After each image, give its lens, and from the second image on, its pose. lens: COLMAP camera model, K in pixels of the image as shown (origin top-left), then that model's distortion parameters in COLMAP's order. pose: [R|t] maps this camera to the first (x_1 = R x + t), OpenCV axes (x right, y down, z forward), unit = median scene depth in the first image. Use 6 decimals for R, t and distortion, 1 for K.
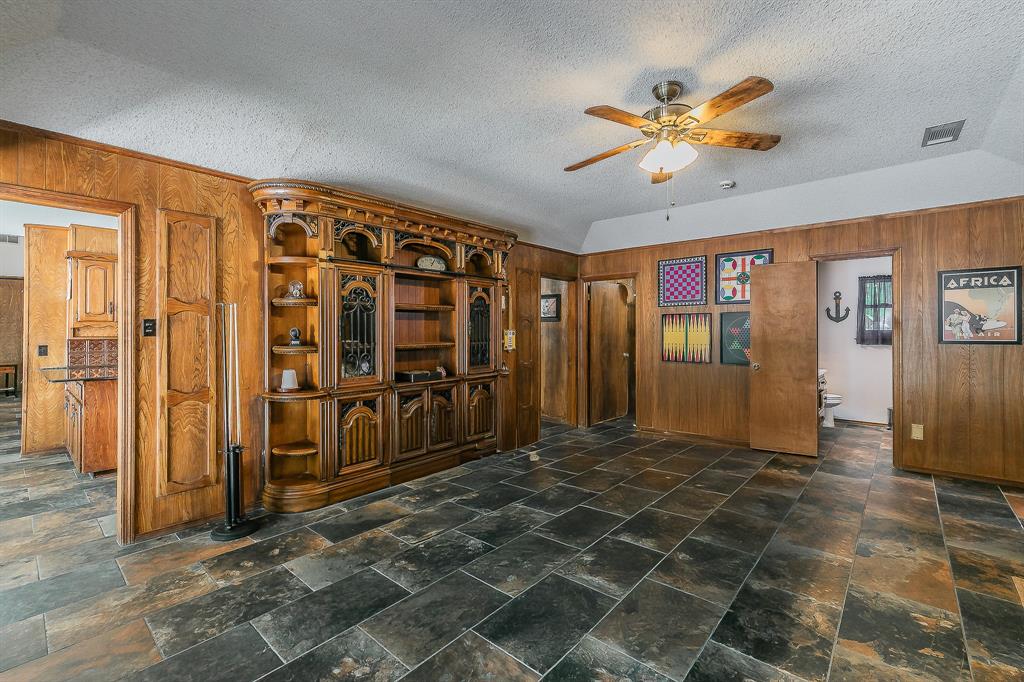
lens RADIAL K [[441.9, 0, 514.1], [0, 441.9, 334.0], [0, 0, 1]] dist [-0.000952, -0.000795]
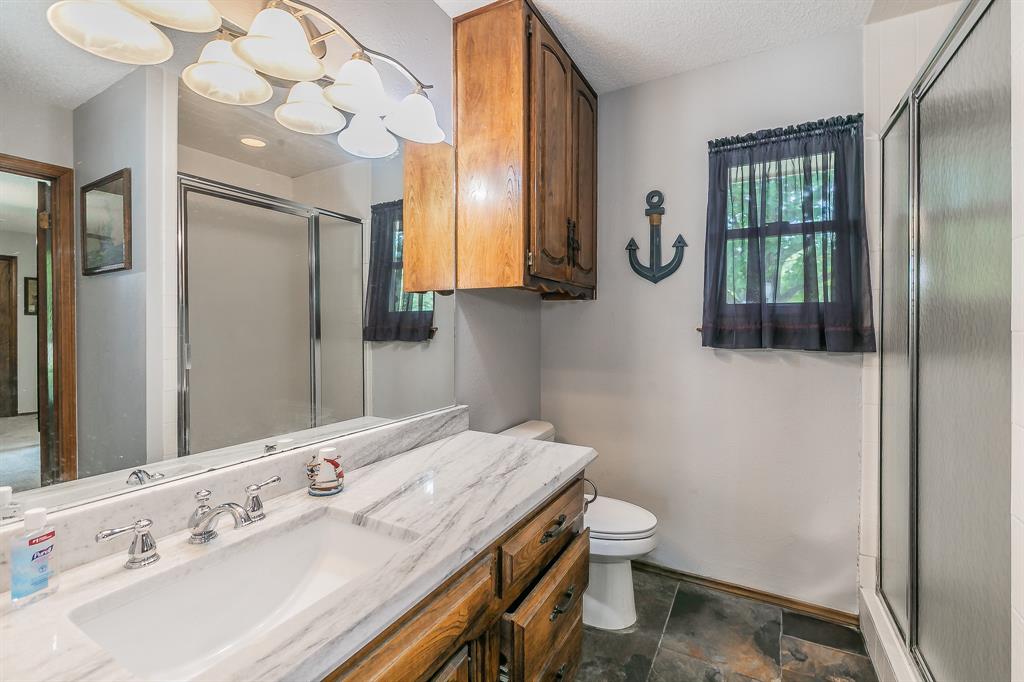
lens RADIAL K [[441.9, 0, 512.1], [0, 441.9, 333.8], [0, 0, 1]] dist [-0.000952, -0.000795]
pose [[0.978249, 0.003798, 0.207398, 0.567140], [-0.004053, 0.999991, 0.000801, 0.013726], [-0.207393, -0.001624, 0.978256, 0.705991]]
